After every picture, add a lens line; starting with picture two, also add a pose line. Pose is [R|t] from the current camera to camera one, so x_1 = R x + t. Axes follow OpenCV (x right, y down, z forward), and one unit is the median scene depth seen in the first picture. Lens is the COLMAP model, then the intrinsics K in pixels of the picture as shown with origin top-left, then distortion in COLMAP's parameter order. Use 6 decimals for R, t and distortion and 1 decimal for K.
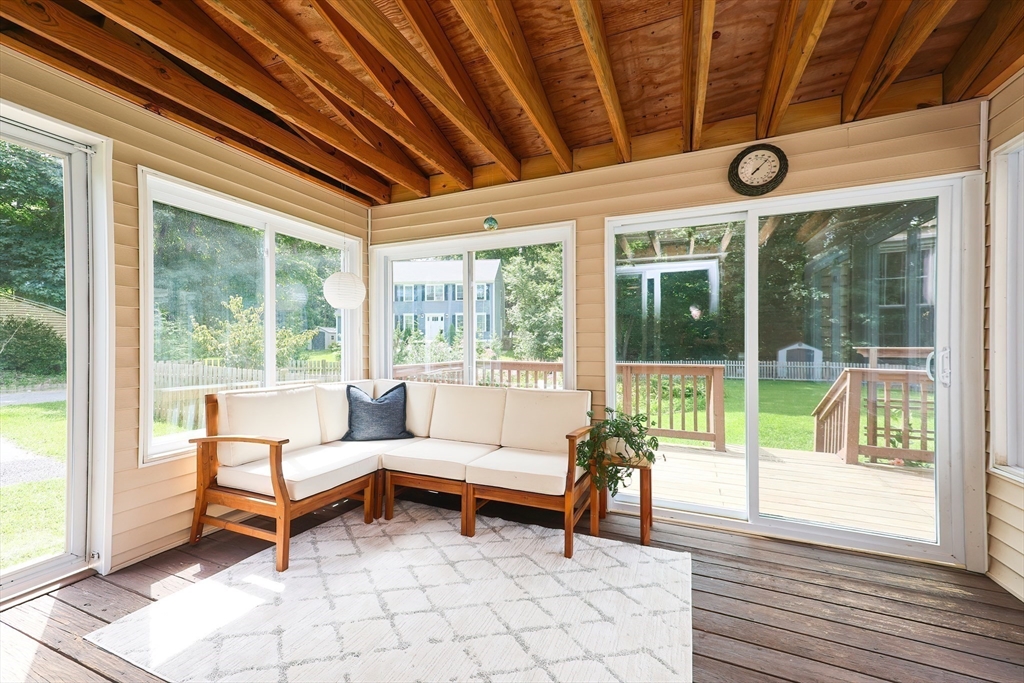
lens RADIAL K [[410.5, 0, 507.6], [0, 410.5, 343.9], [0, 0, 1]] dist [0.017680, -0.000275]
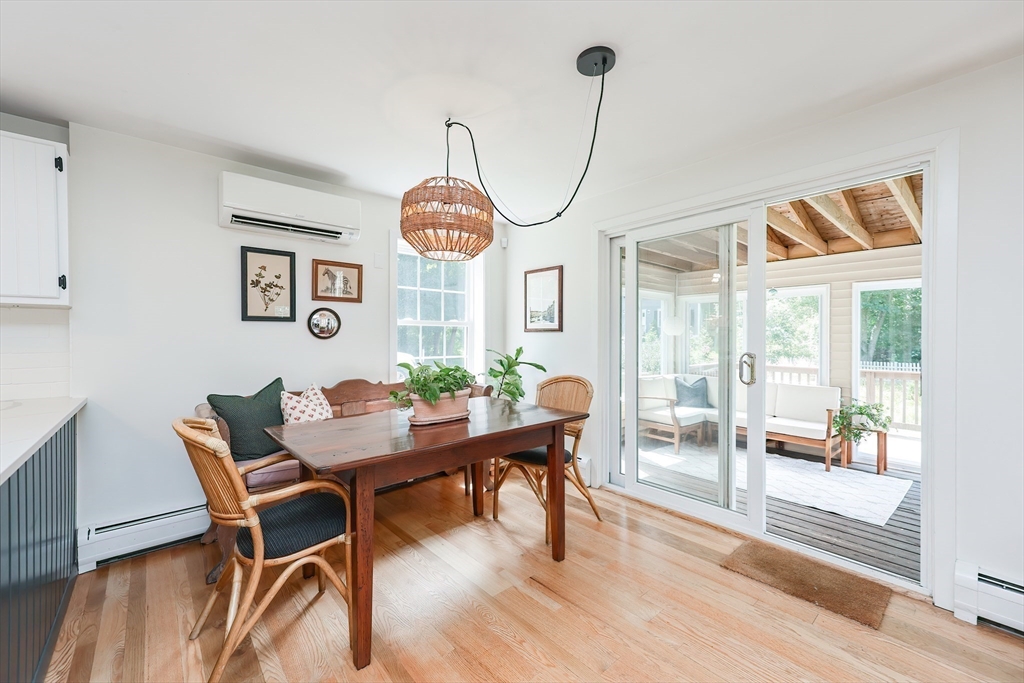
lens RADIAL K [[410.5, 0, 513.1], [0, 410.5, 340.5], [0, 0, 1]] dist [0.017680, -0.000275]
pose [[0.906771, 0.008614, -0.421535, -0.339628], [-0.004566, 0.999933, 0.010611, -0.102078], [0.421598, -0.007697, 0.906750, -1.254117]]
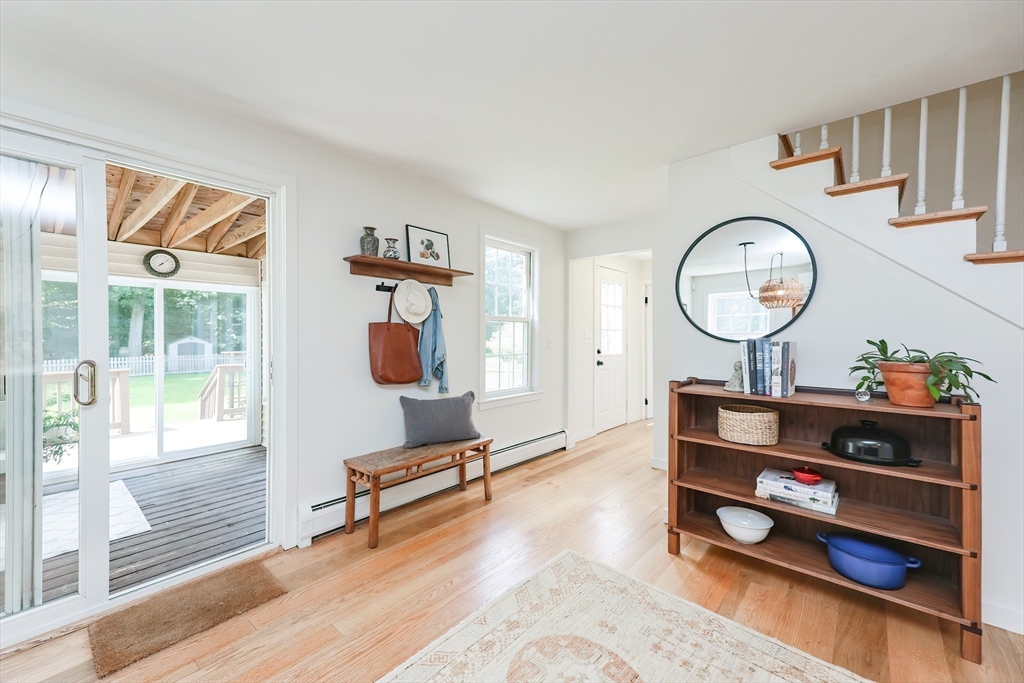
lens RADIAL K [[410.5, 0, 504.4], [0, 410.5, 337.4], [0, 0, 1]] dist [0.017680, -0.000275]
pose [[0.305303, -0.006107, 0.952236, -0.694630], [-0.001964, 0.999973, 0.007043, -0.109976], [-0.952253, -0.004020, 0.305283, -1.014600]]
